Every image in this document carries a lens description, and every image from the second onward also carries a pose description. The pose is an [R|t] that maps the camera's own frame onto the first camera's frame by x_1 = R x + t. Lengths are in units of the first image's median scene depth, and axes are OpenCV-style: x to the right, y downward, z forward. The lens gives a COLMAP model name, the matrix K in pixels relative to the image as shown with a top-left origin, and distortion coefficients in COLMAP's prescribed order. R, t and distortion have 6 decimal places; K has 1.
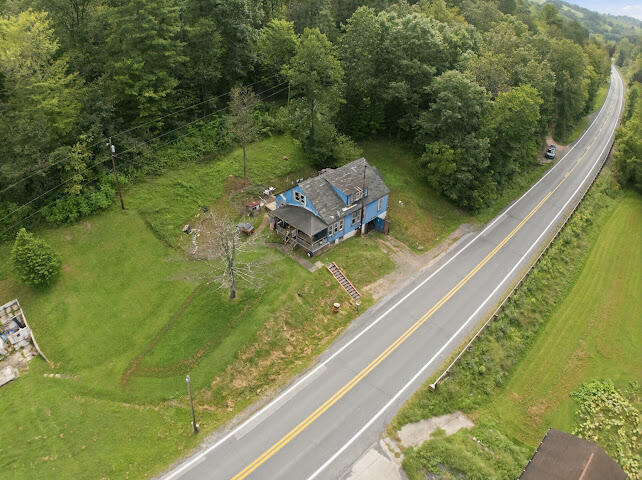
lens RADIAL K [[398.4, 0, 320.3], [0, 398.4, 240.2], [0, 0, 1]] dist [-0.182199, 0.017550]
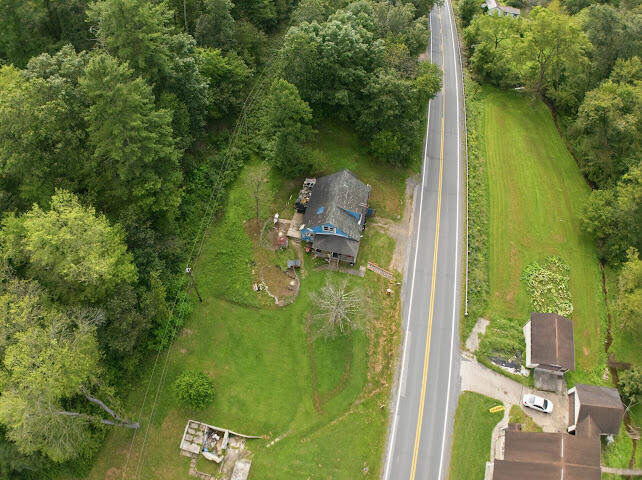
lens RADIAL K [[398.4, 0, 319.7], [0, 398.4, 241.1], [0, 0, 1]] dist [-0.182199, 0.017550]
pose [[0.846025, -0.439807, 0.301350, -0.538197], [0.303820, 0.862189, 0.405369, -0.673408], [-0.438104, -0.251396, 0.863055, -0.157318]]
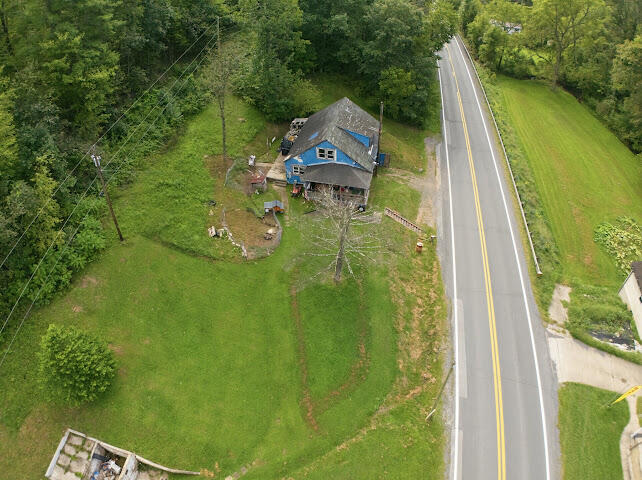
lens RADIAL K [[398.4, 0, 322.3], [0, 398.4, 239.4], [0, 0, 1]] dist [-0.182199, 0.017550]
pose [[0.836942, -0.368937, 0.404245, -0.537339], [0.306734, 0.927925, 0.211822, -0.129878], [-0.453258, -0.053287, 0.889785, 0.206473]]
